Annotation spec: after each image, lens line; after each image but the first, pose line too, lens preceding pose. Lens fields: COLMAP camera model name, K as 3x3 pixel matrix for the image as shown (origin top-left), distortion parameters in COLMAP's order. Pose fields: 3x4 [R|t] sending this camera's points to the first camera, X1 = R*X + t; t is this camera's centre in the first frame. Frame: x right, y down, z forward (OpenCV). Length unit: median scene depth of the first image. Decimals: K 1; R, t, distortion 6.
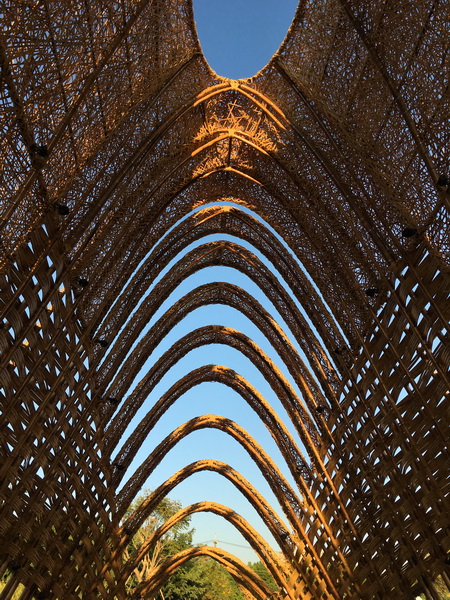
lens RADIAL K [[529.9, 0, 234.6], [0, 529.9, 283.6], [0, 0, 1]] dist [0.076148, -0.107228]
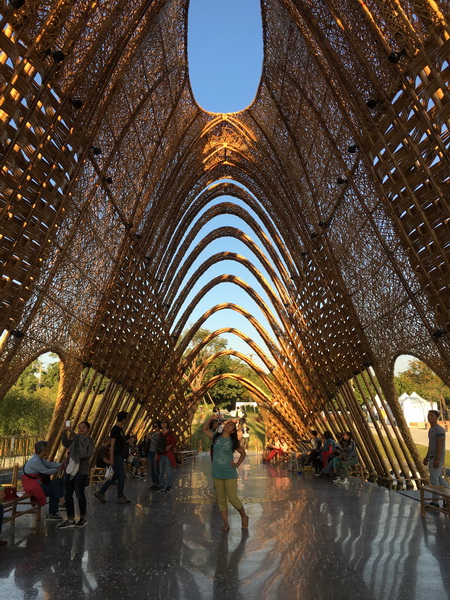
lens RADIAL K [[529.9, 0, 234.6], [0, 529.9, 283.6], [0, 0, 1]] dist [0.076148, -0.107228]
pose [[0.997066, -0.038079, -0.066401, 0.105653], [0.057196, 0.947136, 0.315692, -0.371215], [0.050870, -0.318564, 0.946535, -0.599044]]
